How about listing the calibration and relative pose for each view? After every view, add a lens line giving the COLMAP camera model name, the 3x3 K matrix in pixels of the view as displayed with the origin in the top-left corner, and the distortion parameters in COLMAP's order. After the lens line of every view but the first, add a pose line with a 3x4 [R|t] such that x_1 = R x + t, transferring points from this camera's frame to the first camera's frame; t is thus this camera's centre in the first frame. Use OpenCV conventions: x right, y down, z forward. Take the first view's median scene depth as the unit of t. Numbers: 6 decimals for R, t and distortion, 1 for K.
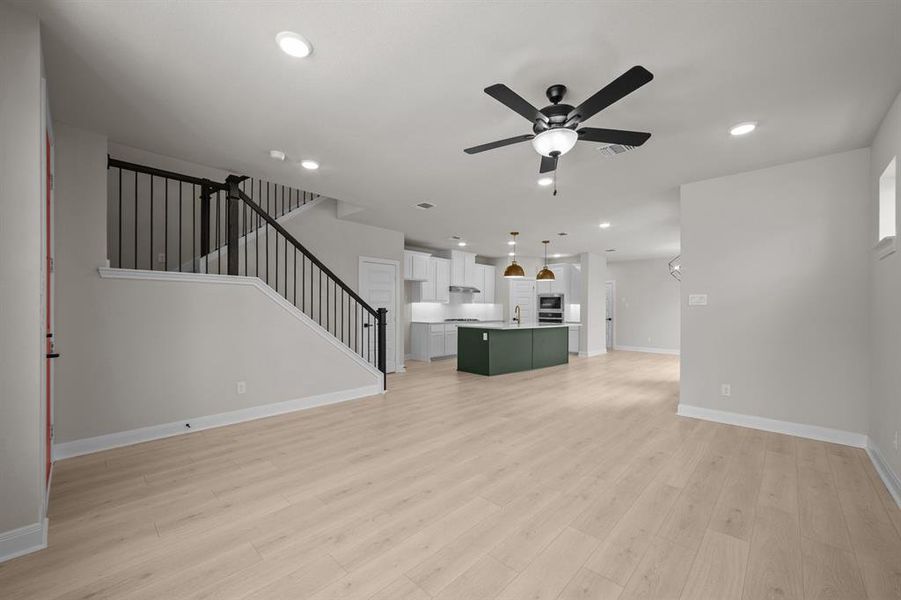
lens RADIAL K [[358.5, 0, 447.6], [0, 358.5, 310.7], [0, 0, 1]] dist [0.000502, -0.000114]
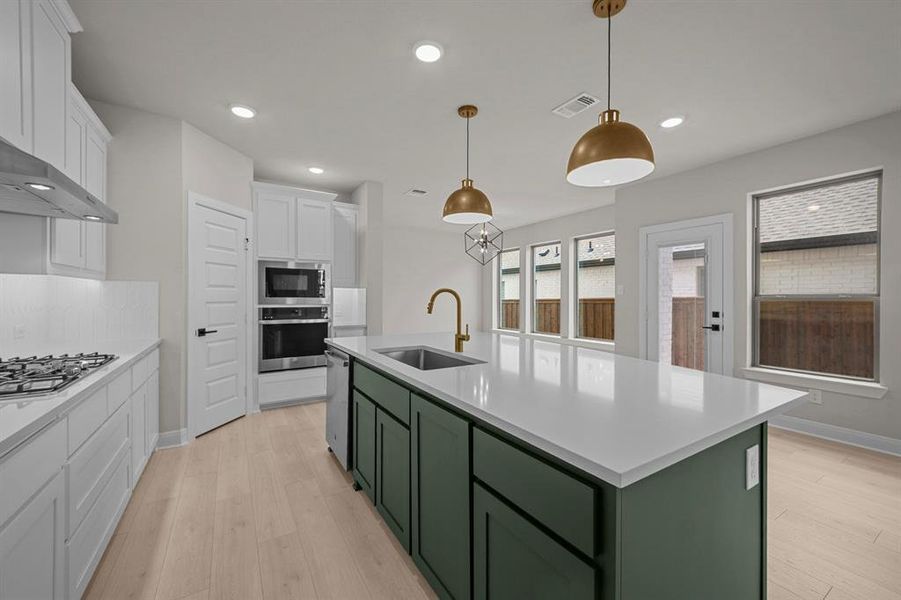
lens RADIAL K [[353.5, 0, 451.4], [0, 353.5, 297.3], [0, 0, 1]] dist [-0.000512, -0.000036]
pose [[0.264293, -0.009961, 0.964391, -0.061920], [0.009893, 0.999922, 0.007617, -0.009063], [-0.964392, 0.007528, 0.264371, 0.881211]]
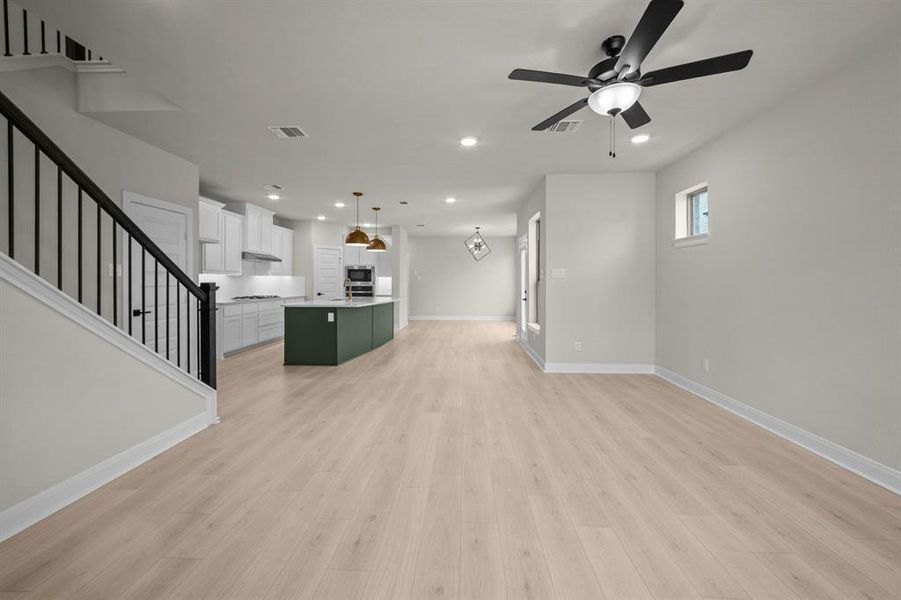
lens RADIAL K [[357.6, 0, 456.7], [0, 357.6, 285.9], [0, 0, 1]] dist [0.000155, -0.000198]
pose [[0.741366, -0.013718, 0.670961, -0.179669], [0.008864, 0.999904, 0.010650, -0.003131], [-0.671043, -0.001948, 0.741416, 0.176607]]
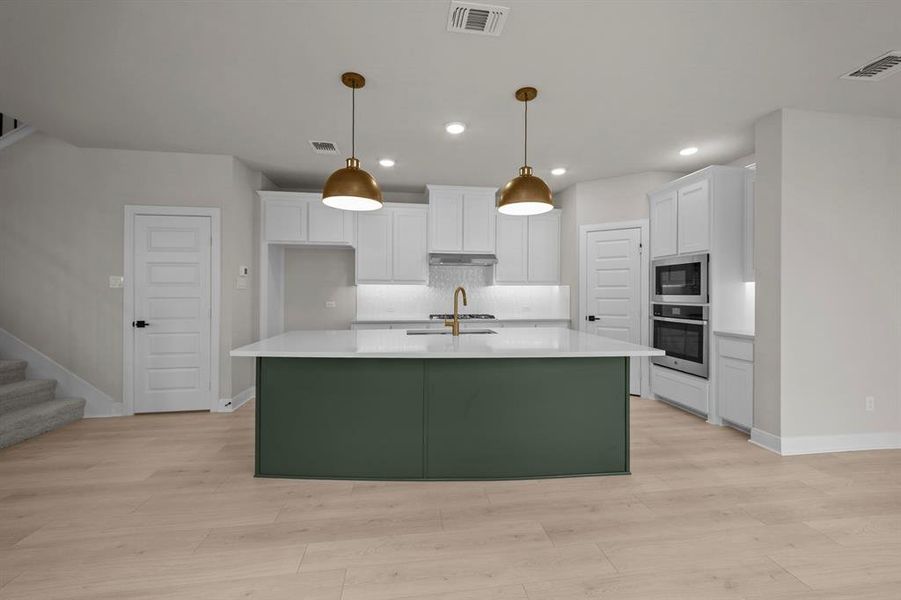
lens RADIAL K [[353.5, 0, 451.4], [0, 353.5, 297.3], [0, 0, 1]] dist [-0.000512, -0.000036]
pose [[0.783577, 0.001252, -0.621294, 0.404054], [-0.003236, 0.999993, -0.002066, -0.002122], [0.621287, 0.003629, 0.783575, 0.670843]]
